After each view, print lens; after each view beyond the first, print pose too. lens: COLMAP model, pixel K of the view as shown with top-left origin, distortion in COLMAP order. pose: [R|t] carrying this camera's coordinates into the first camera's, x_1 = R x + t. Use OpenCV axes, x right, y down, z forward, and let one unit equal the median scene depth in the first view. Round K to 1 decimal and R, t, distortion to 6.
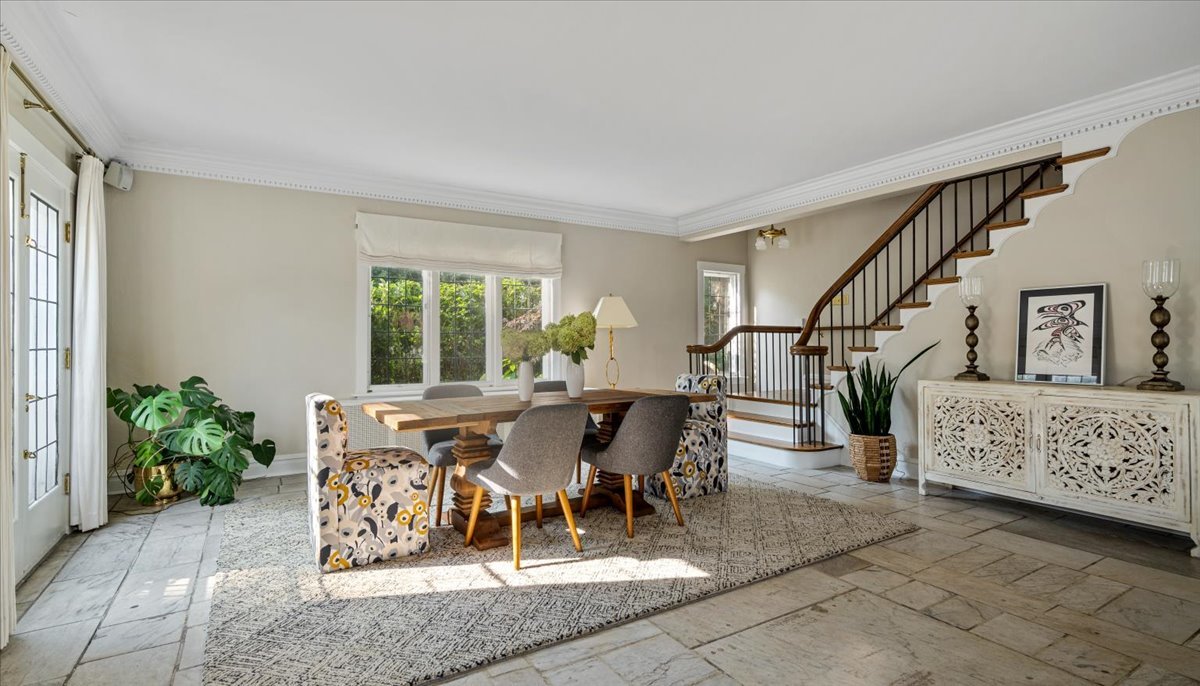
lens RADIAL K [[572.0, 0, 598.4], [0, 572.0, 332.8], [0, 0, 1]] dist [0.004240, 0.000635]
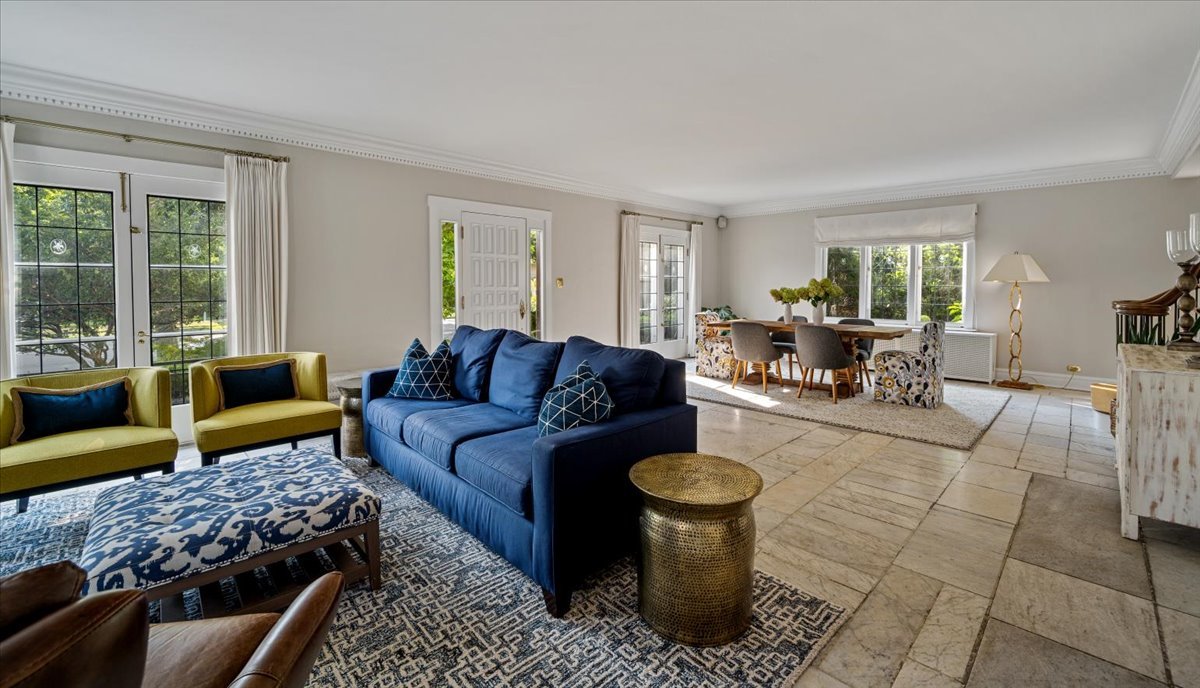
lens RADIAL K [[495.4, 0, 595.9], [0, 495.4, 295.8], [0, 0, 1]] dist [-0.003910, -0.000856]
pose [[0.237711, 0.025418, -0.971003, 1.215365], [0.009922, 0.999542, 0.028594, -0.029817], [0.971285, -0.016431, 0.237350, -0.033386]]
